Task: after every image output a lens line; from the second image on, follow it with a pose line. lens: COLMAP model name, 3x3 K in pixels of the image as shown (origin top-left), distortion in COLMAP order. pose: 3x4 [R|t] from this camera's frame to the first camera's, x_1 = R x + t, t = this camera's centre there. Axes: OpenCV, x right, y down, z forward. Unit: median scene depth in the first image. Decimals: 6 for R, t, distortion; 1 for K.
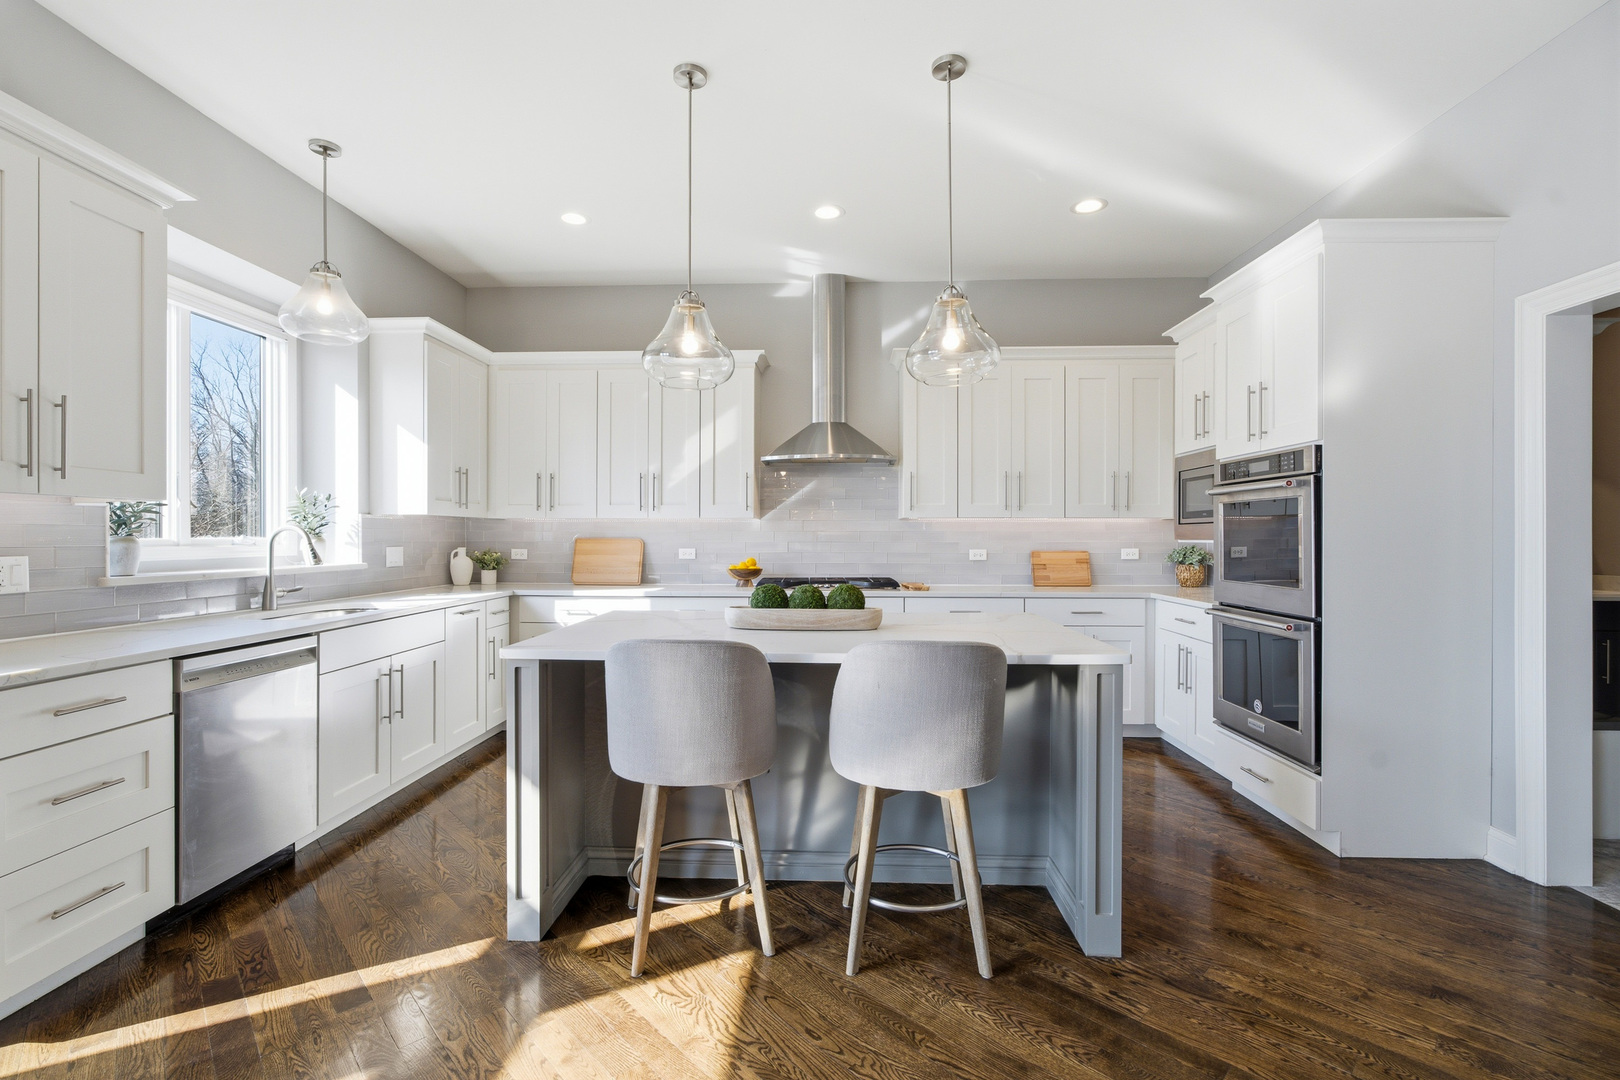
lens RADIAL K [[732.3, 0, 813.8], [0, 732.3, 531.4], [0, 0, 1]] dist [-0.008103, 0.002631]
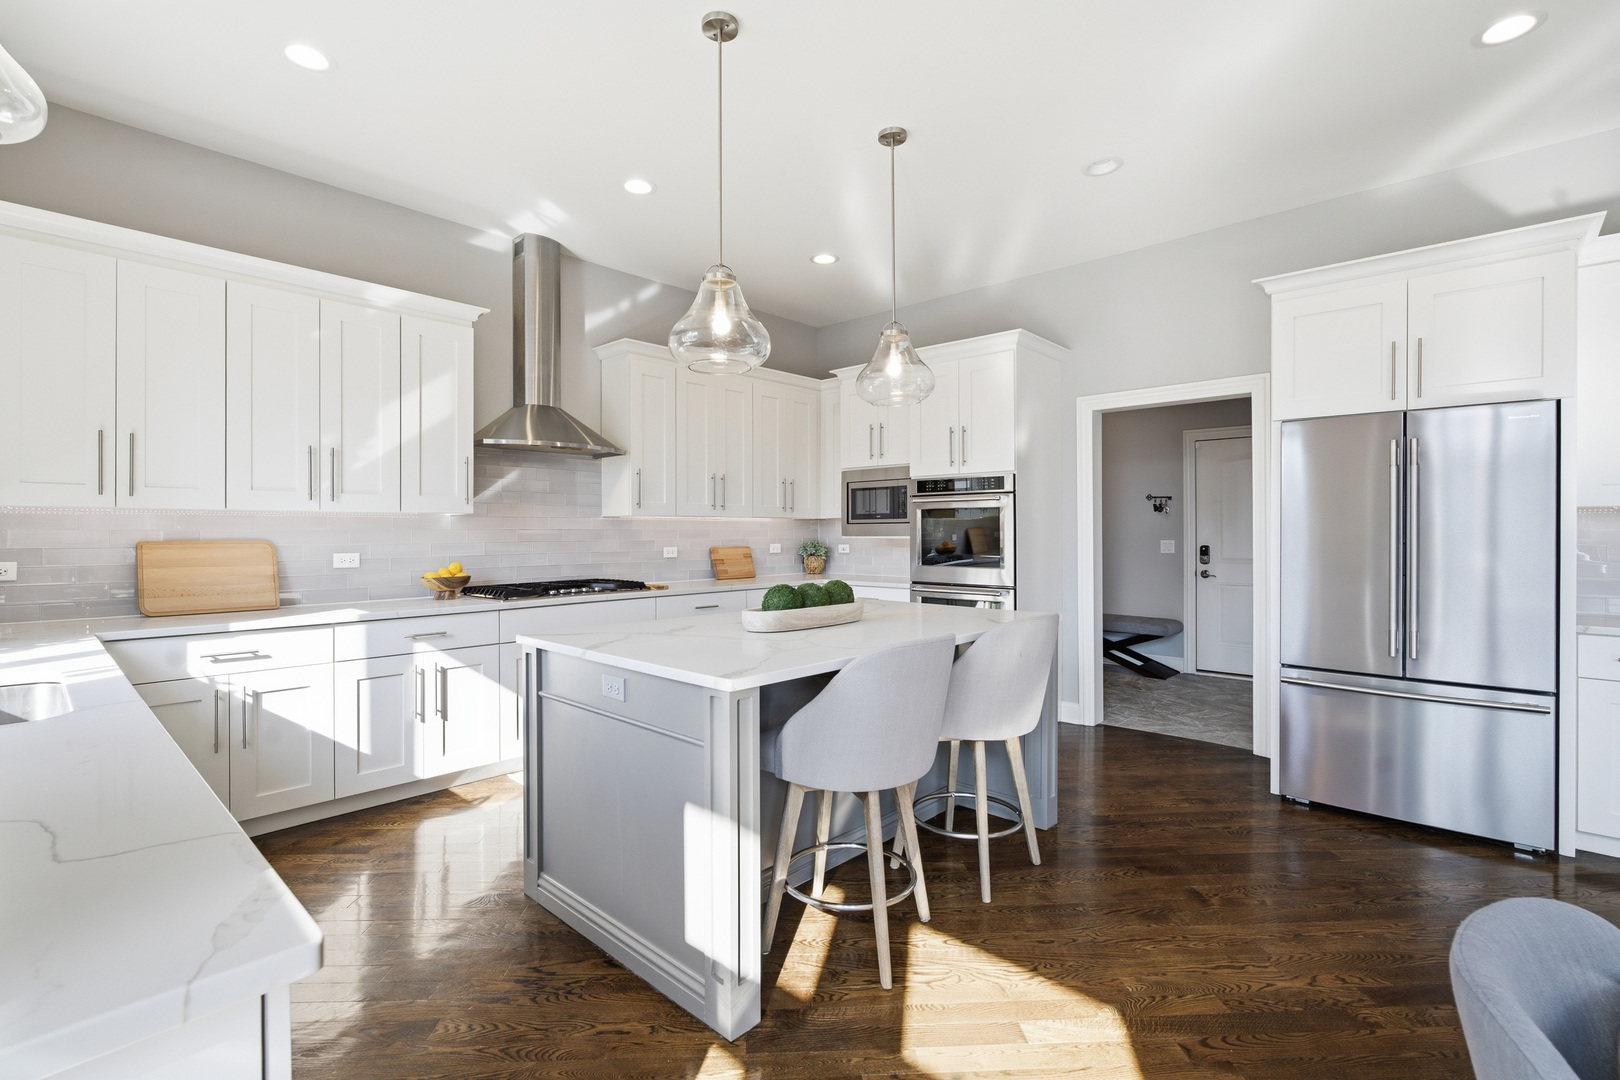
lens RADIAL K [[732.3, 0, 808.2], [0, 732.3, 530.6], [0, 0, 1]] dist [-0.008103, 0.002631]
pose [[0.652388, -0.001988, 0.757883, -0.452657], [-0.001005, 0.999993, 0.003488, -0.002316], [-0.757884, -0.003037, 0.652382, 0.191181]]
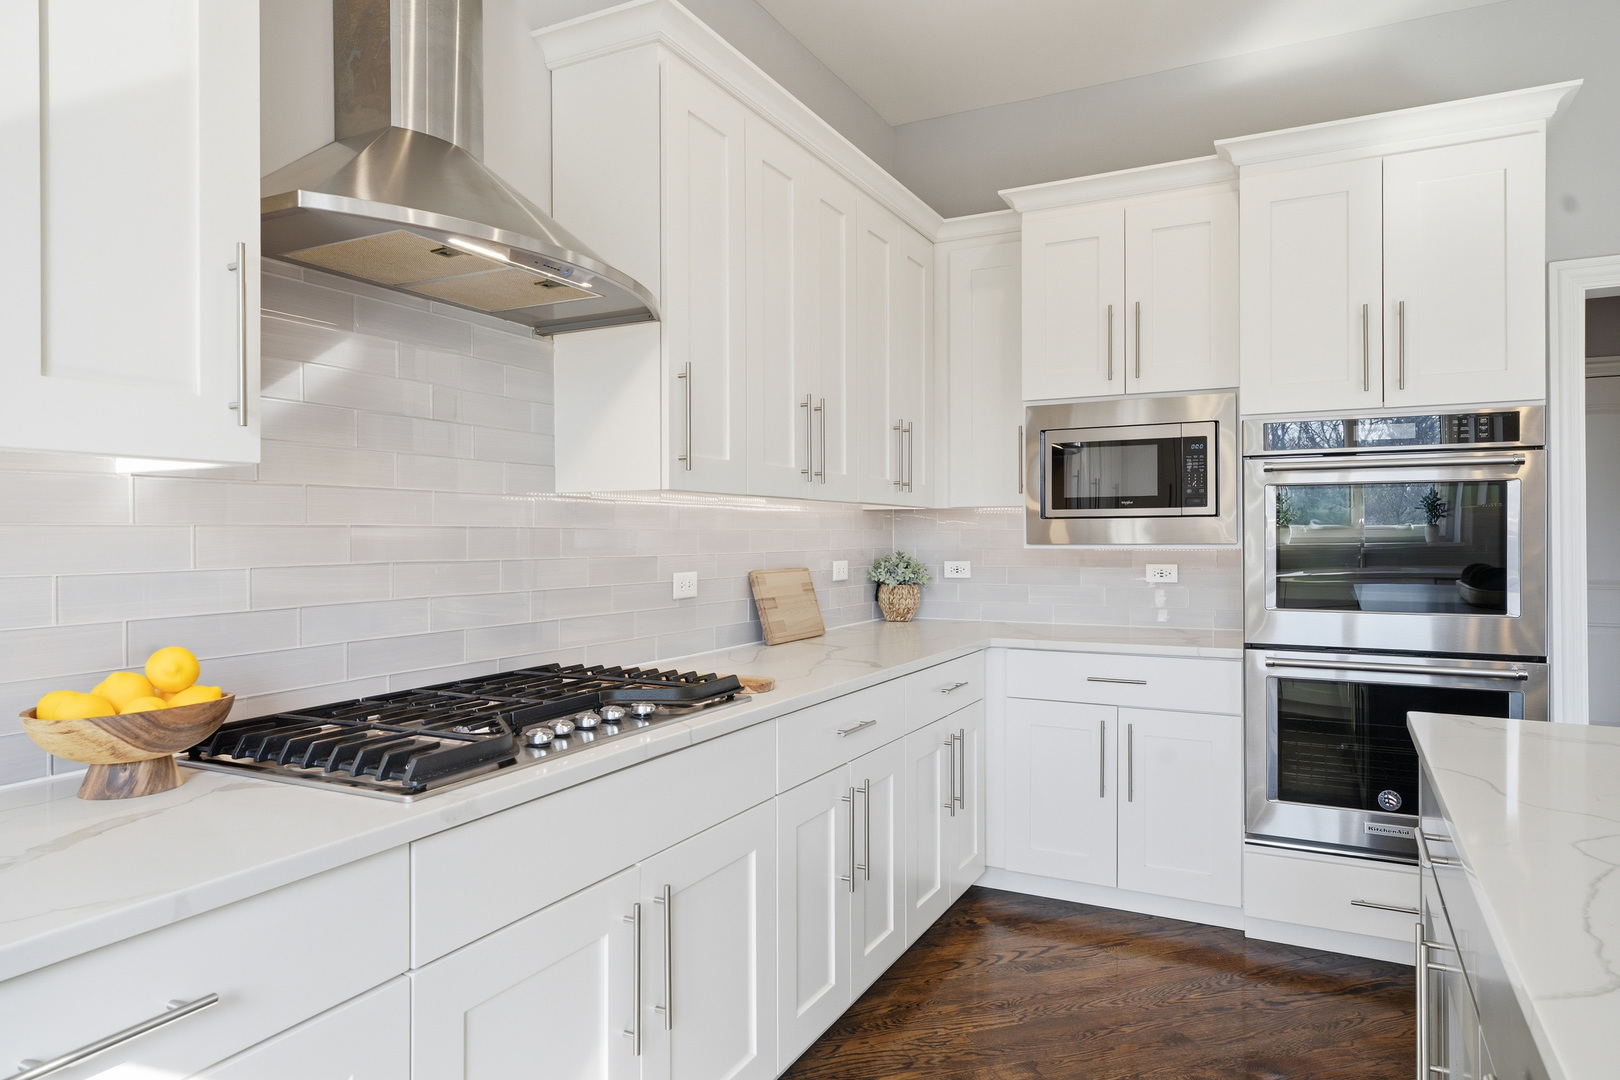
lens RADIAL K [[1002.4, 0, 813.7], [0, 1002.4, 529.7], [0, 0, 1]] dist [0.018369, -0.006652]
pose [[0.423648, 0.002728, 0.905823, -0.281915], [-0.002827, 0.999995, -0.001690, 0.001066], [-0.905822, -0.001845, 0.423654, 0.724500]]
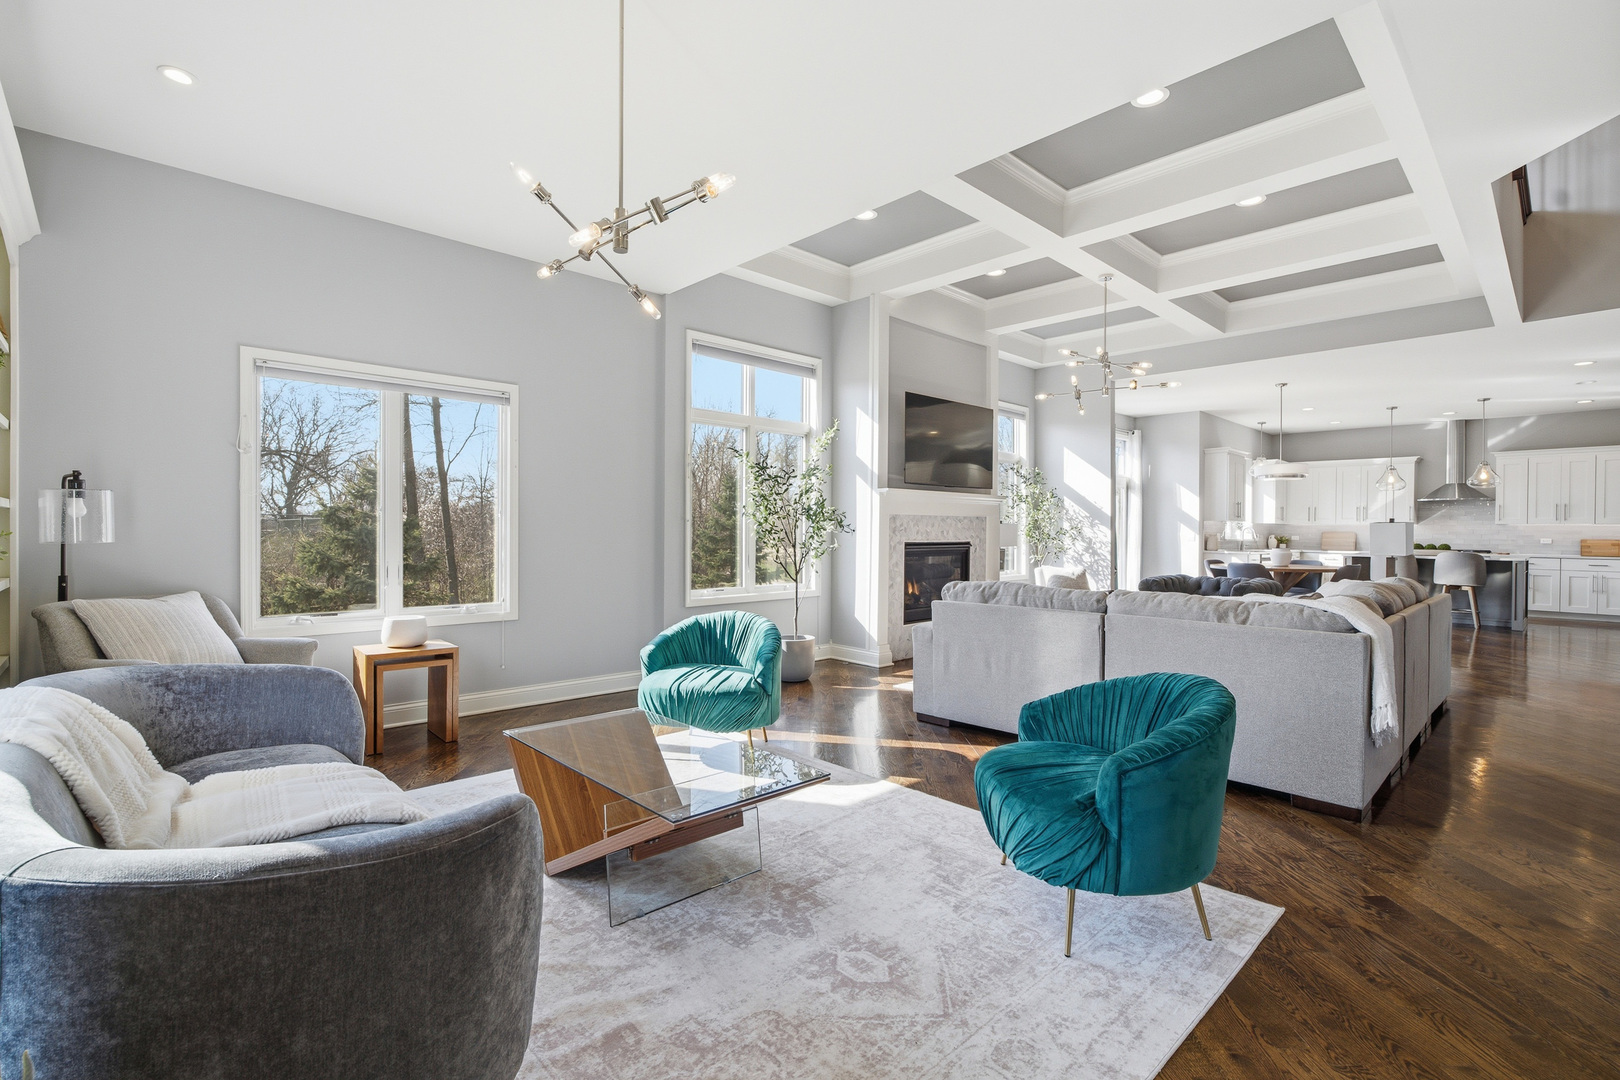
lens RADIAL K [[732.3, 0, 813.7], [0, 732.3, 537.5], [0, 0, 1]] dist [-0.008103, 0.002631]
pose [[0.716417, 0.011588, -0.697576, 0.183469], [-0.001558, 0.999886, 0.015010, -0.006534], [0.697671, -0.009667, 0.716353, -2.157315]]
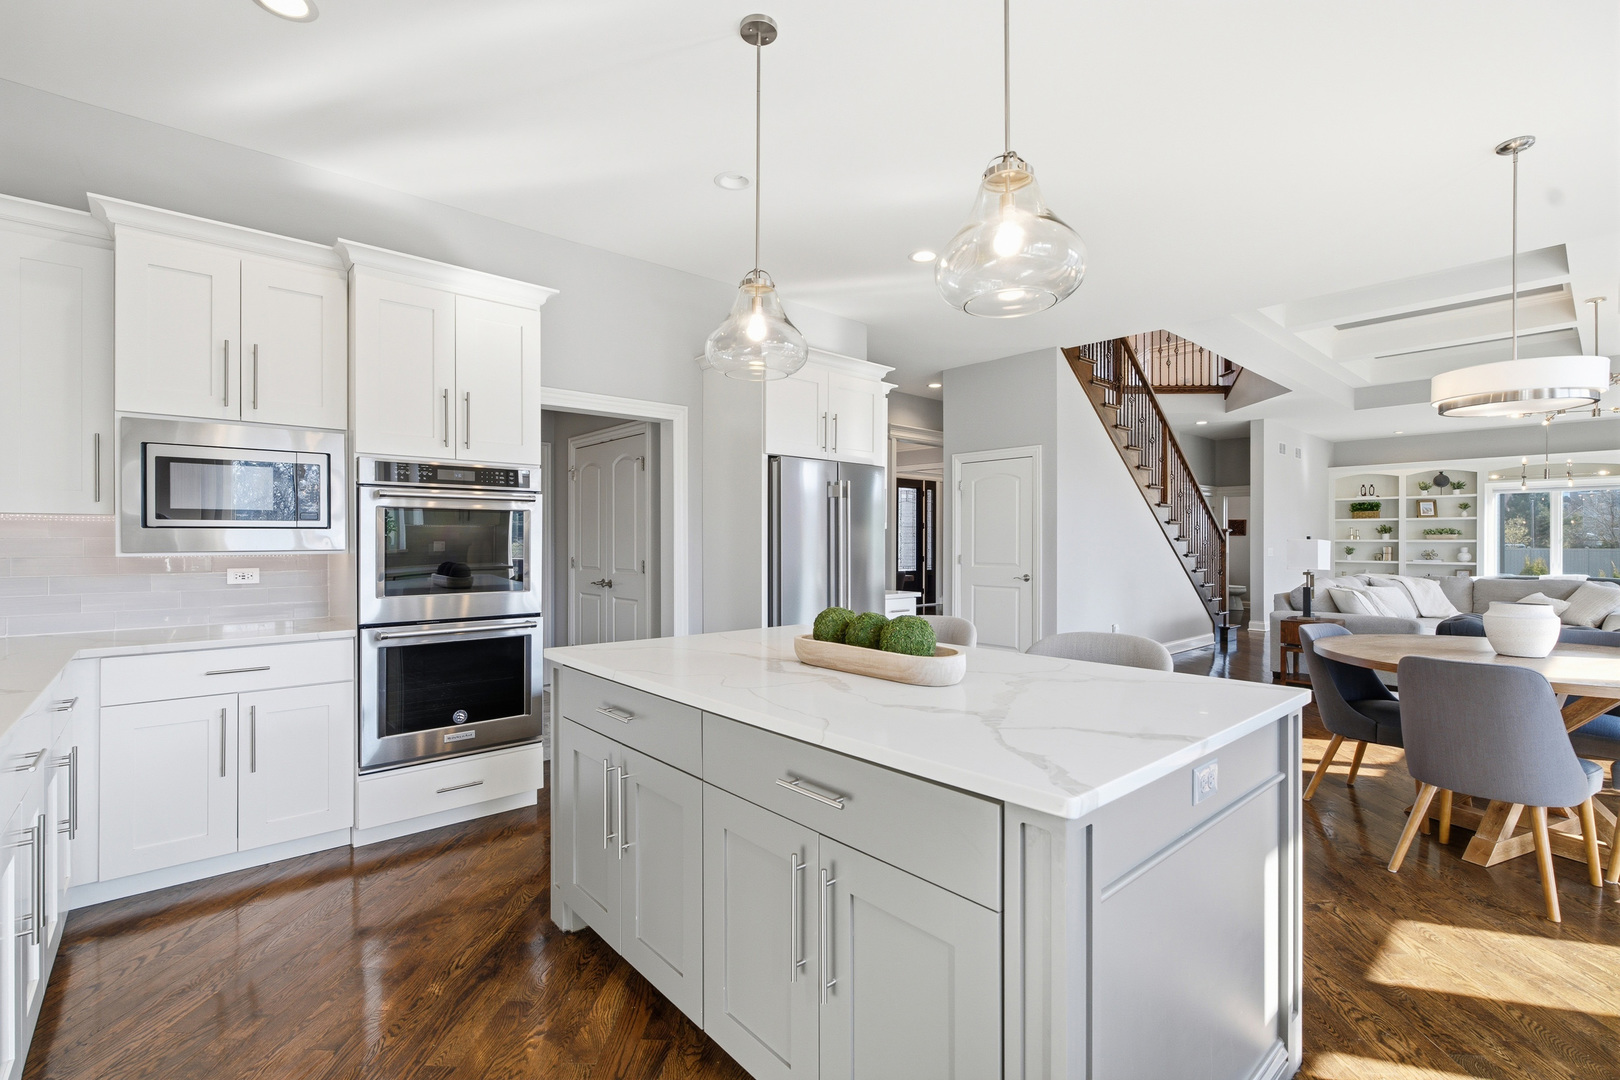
lens RADIAL K [[732.3, 0, 799.8], [0, 732.3, 537.9], [0, 0, 1]] dist [-0.008103, 0.002631]
pose [[-0.686940, 0.004446, 0.726700, -0.287627], [-0.002263, 0.999963, -0.008257, 0.002332], [-0.726710, -0.007316, -0.686905, 0.899082]]
